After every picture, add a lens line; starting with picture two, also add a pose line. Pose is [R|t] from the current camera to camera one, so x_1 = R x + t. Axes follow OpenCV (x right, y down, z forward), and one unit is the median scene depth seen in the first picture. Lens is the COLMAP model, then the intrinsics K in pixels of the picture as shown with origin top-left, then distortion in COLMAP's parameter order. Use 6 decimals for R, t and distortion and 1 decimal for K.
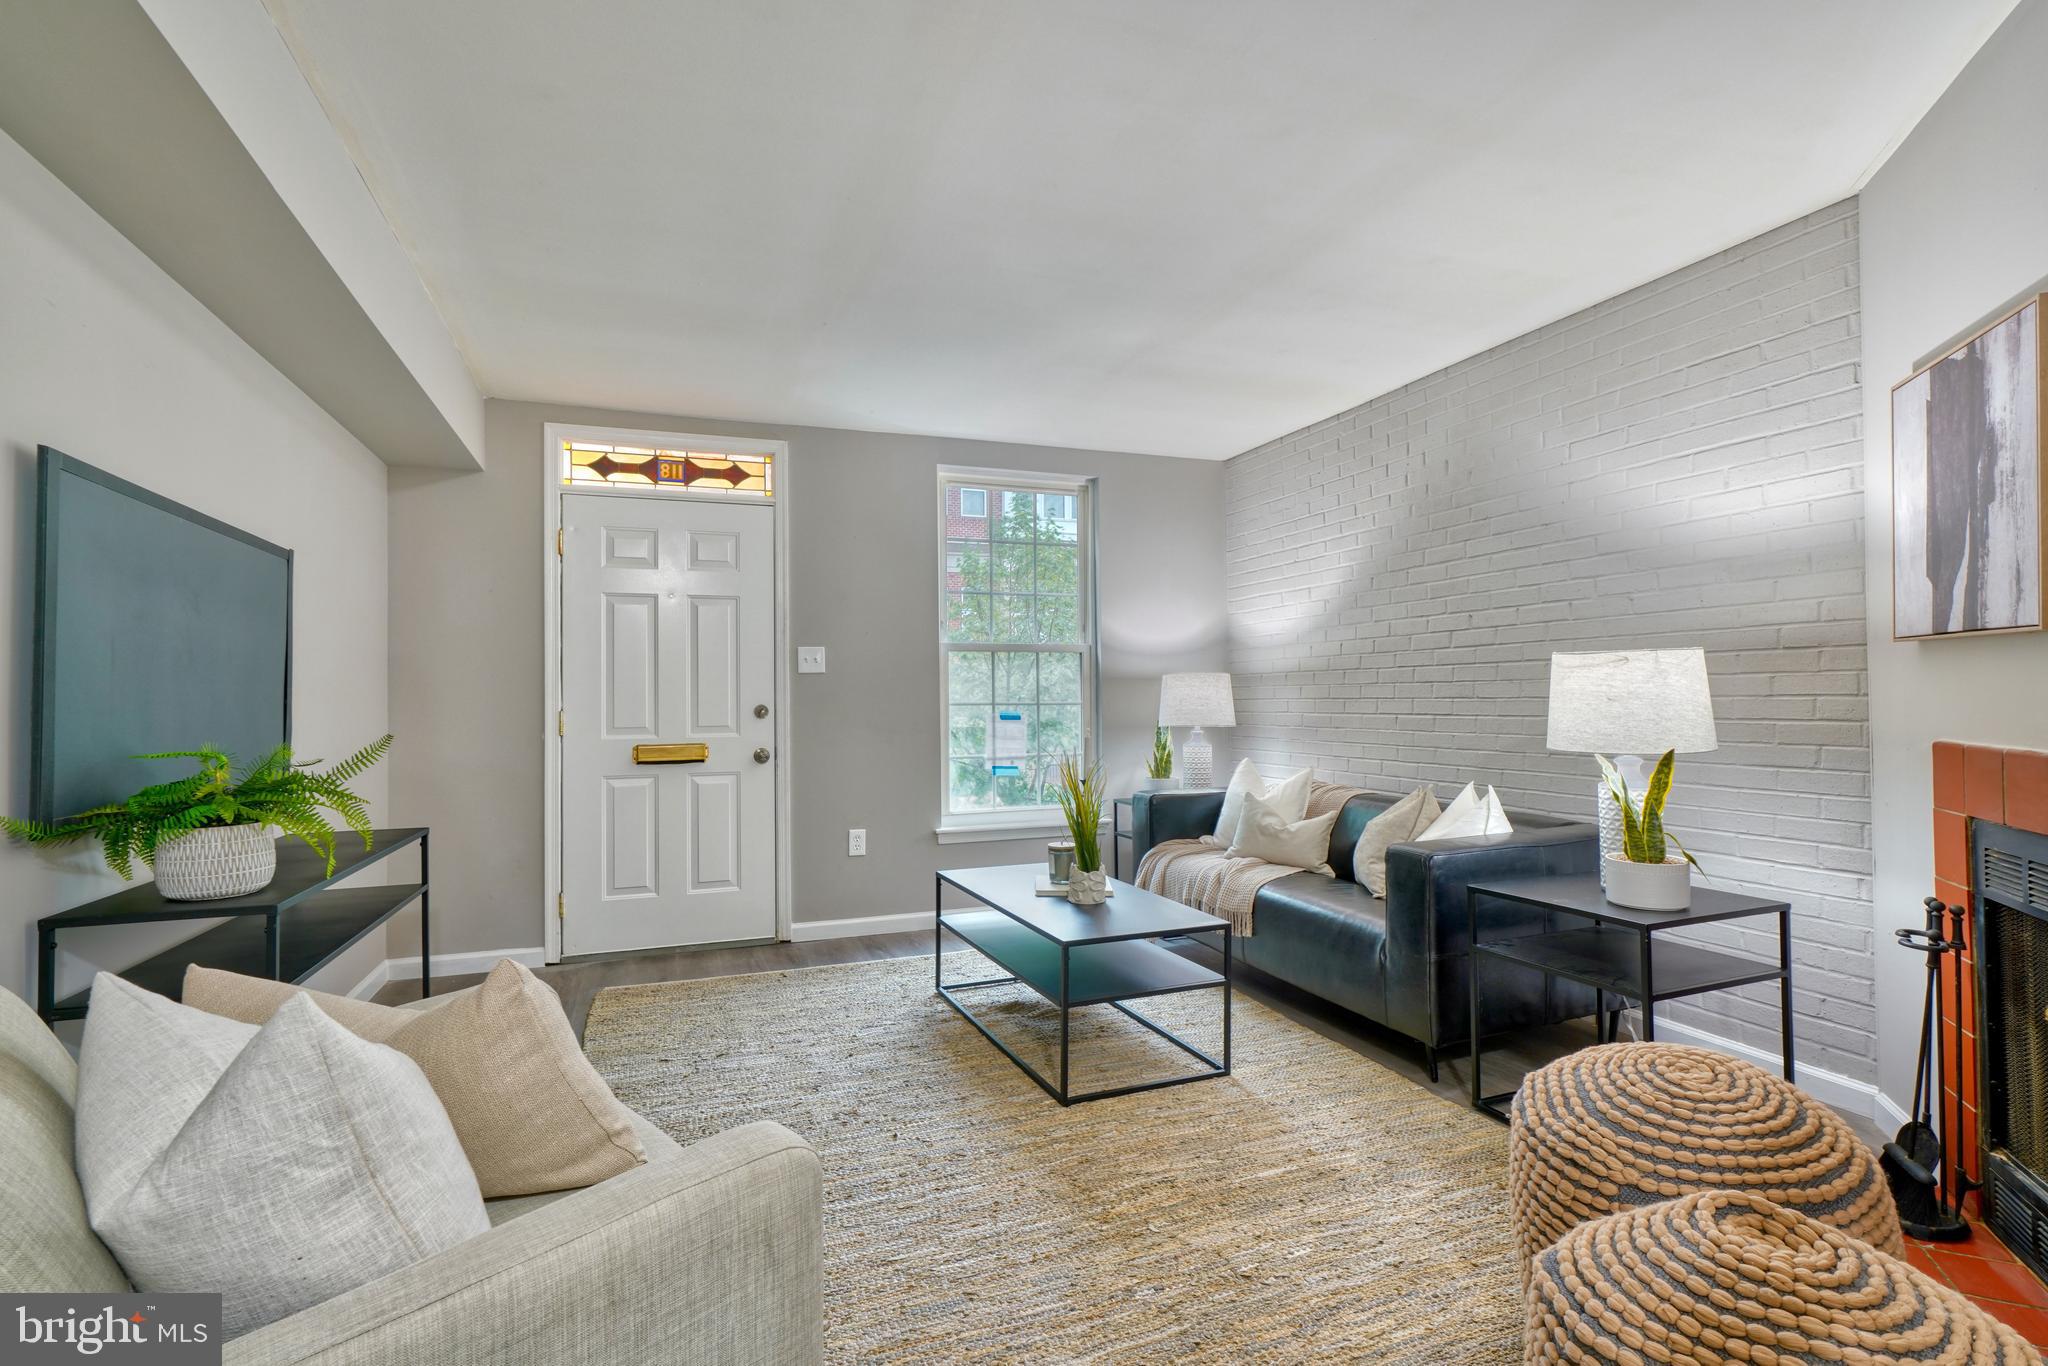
lens RADIAL K [[946.4, 0, 1019.4], [0, 946.4, 683.4], [0, 0, 1]] dist [-0.005762, 0.002424]
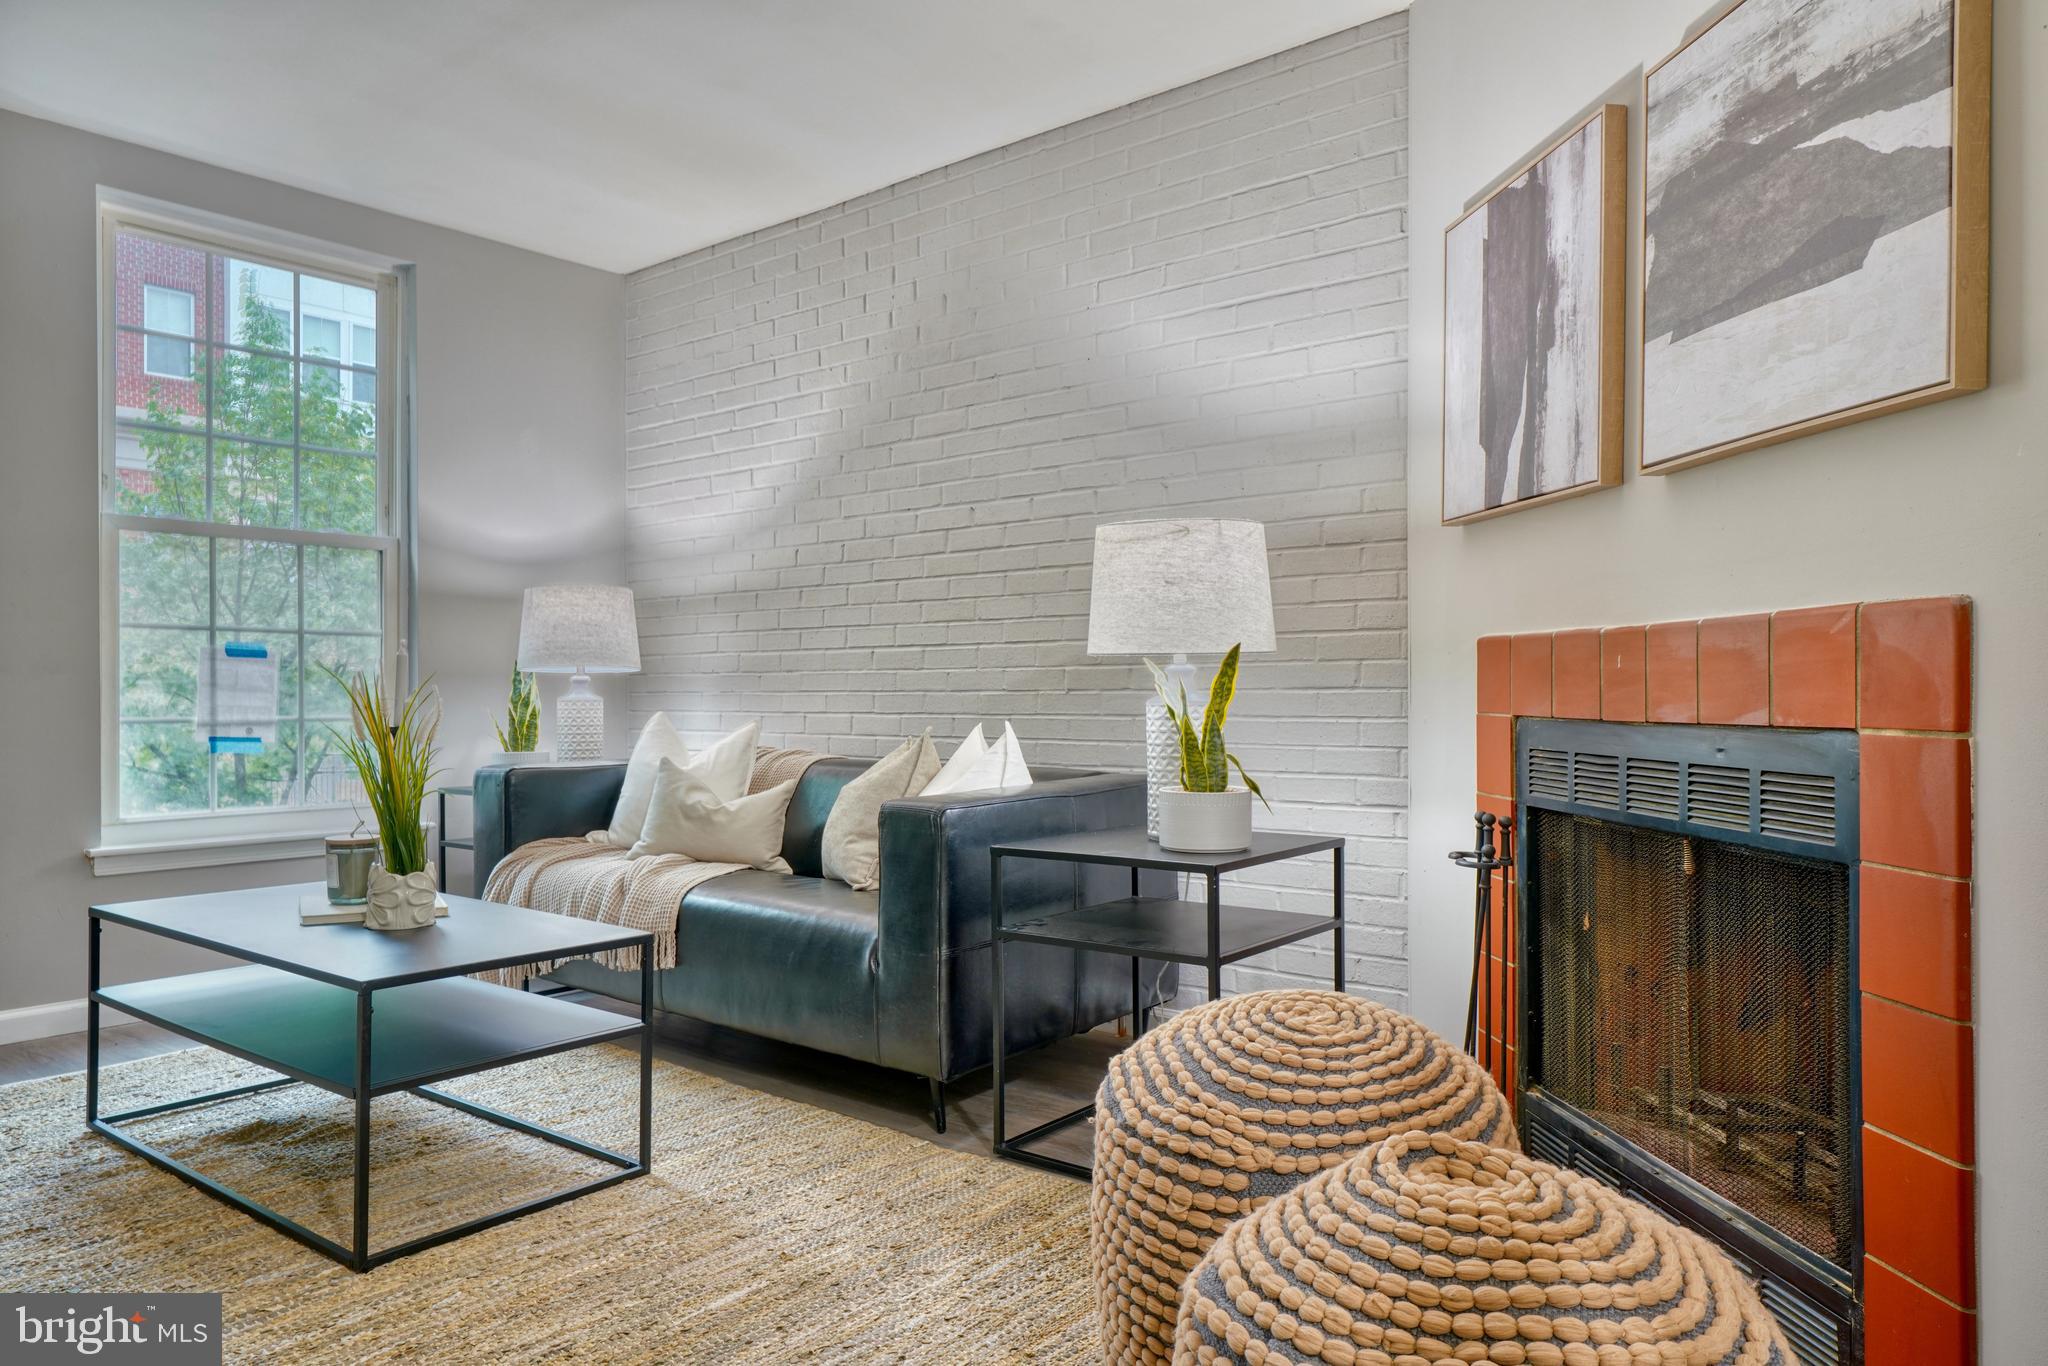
lens RADIAL K [[1328.9, 0, 1014.2], [0, 1328.9, 691.8], [0, 0, 1]] dist [-0.006819, 0.000405]
pose [[0.867382, 0.007772, 0.497582, -0.010883], [-0.013595, 0.999875, 0.008081, 0.090650], [-0.497457, -0.013774, 0.867379, 0.125441]]
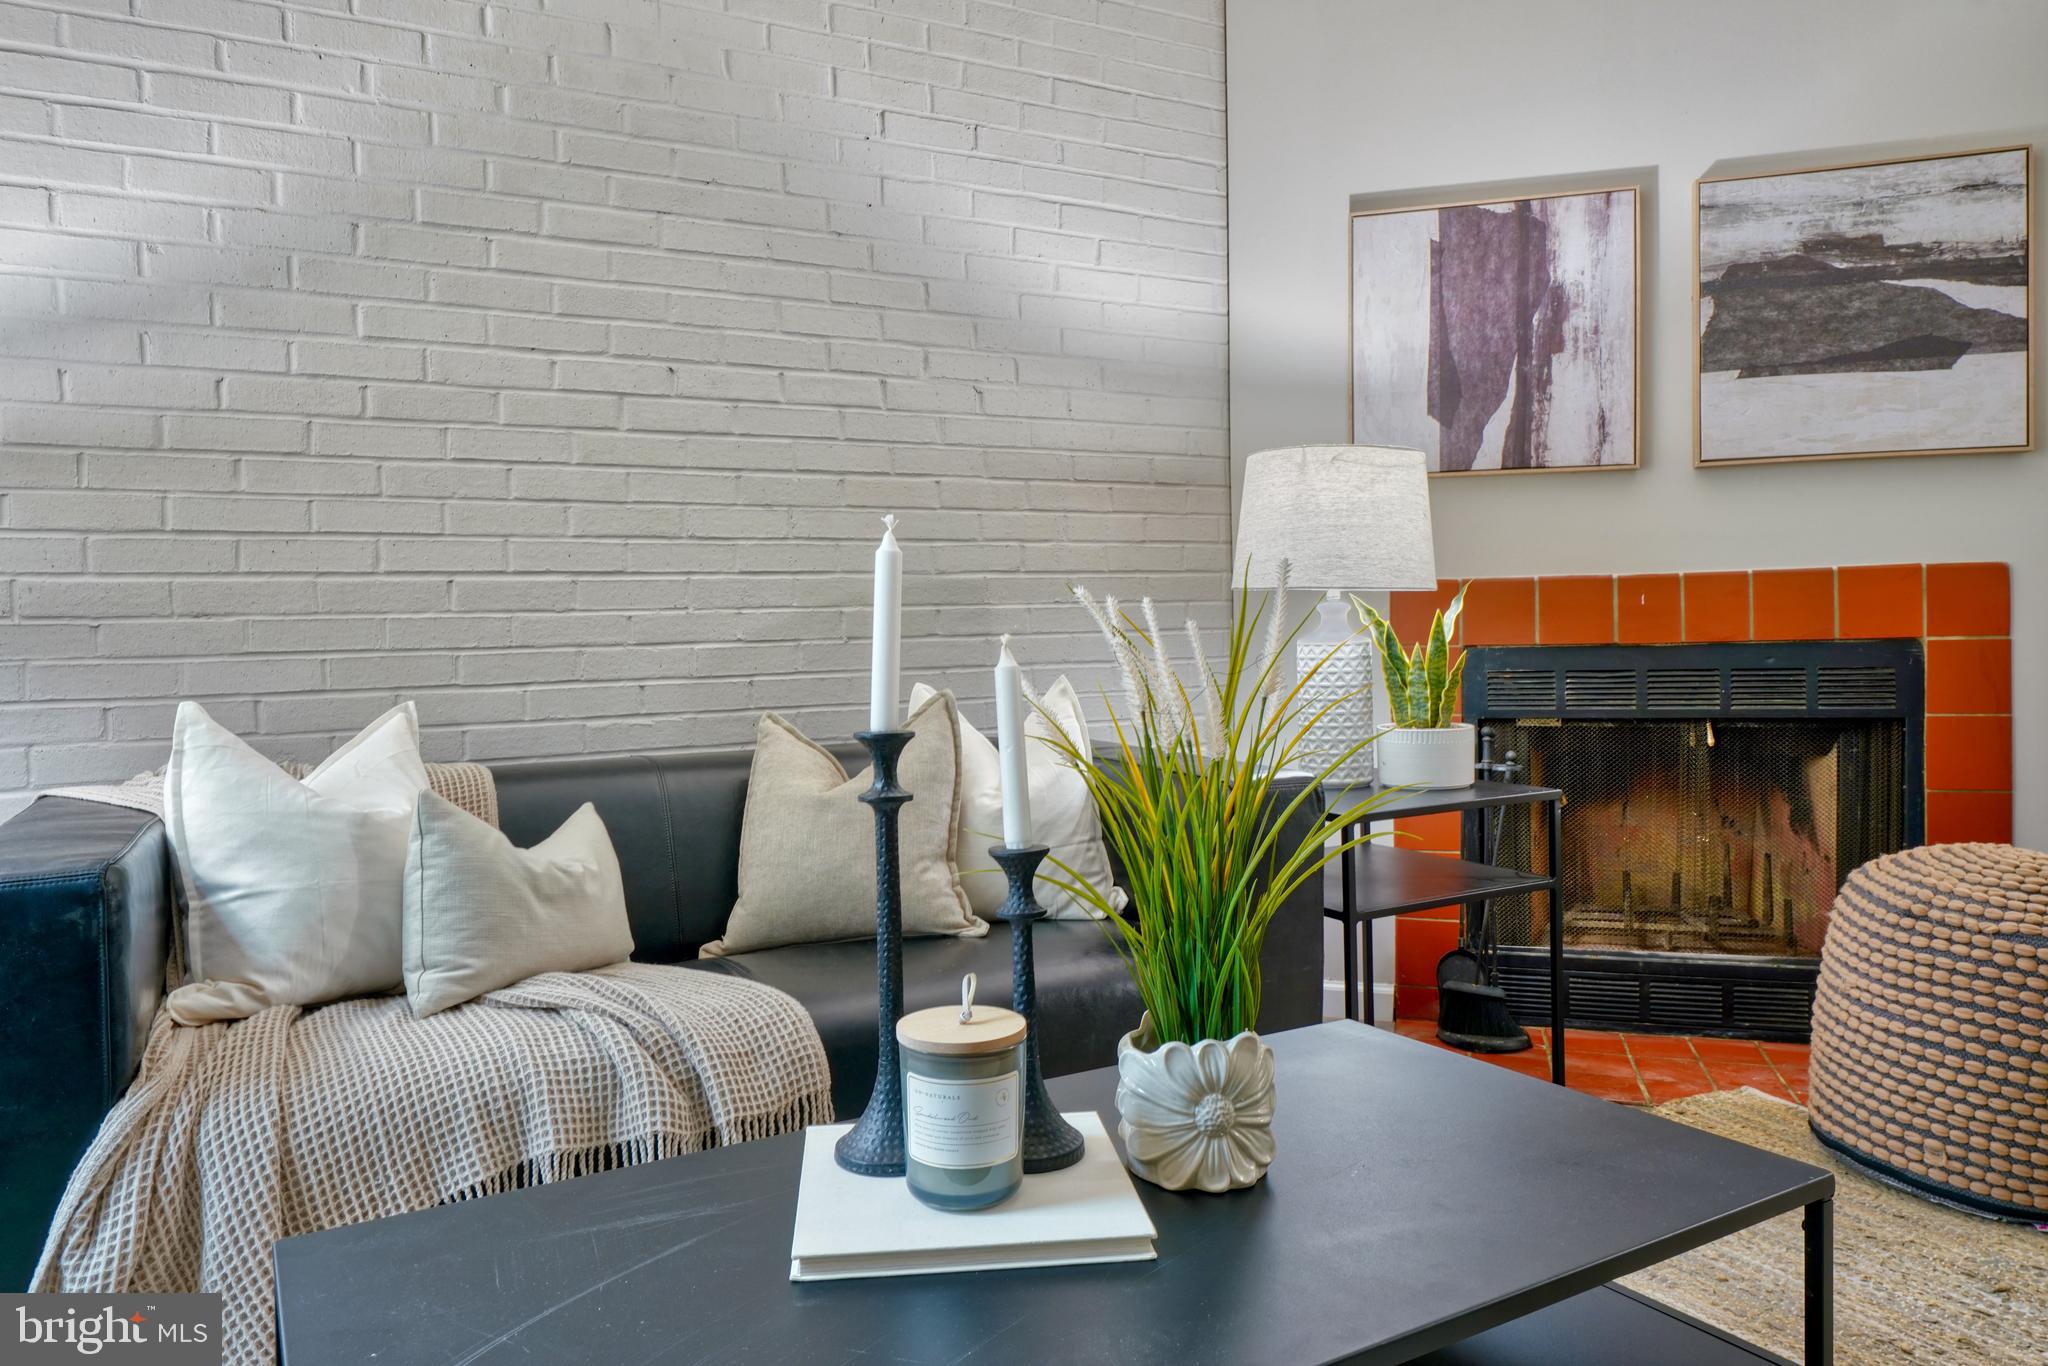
lens RADIAL K [[1347.7, 0, 1021.5], [0, 1347.7, 655.1], [0, 0, 1]] dist [0.000413, 0.000523]
pose [[-0.117169, -0.003924, 0.993104, -0.346158], [0.010341, 0.999933, 0.005171, 0.108642], [-0.993058, 0.010876, -0.117121, 1.320744]]
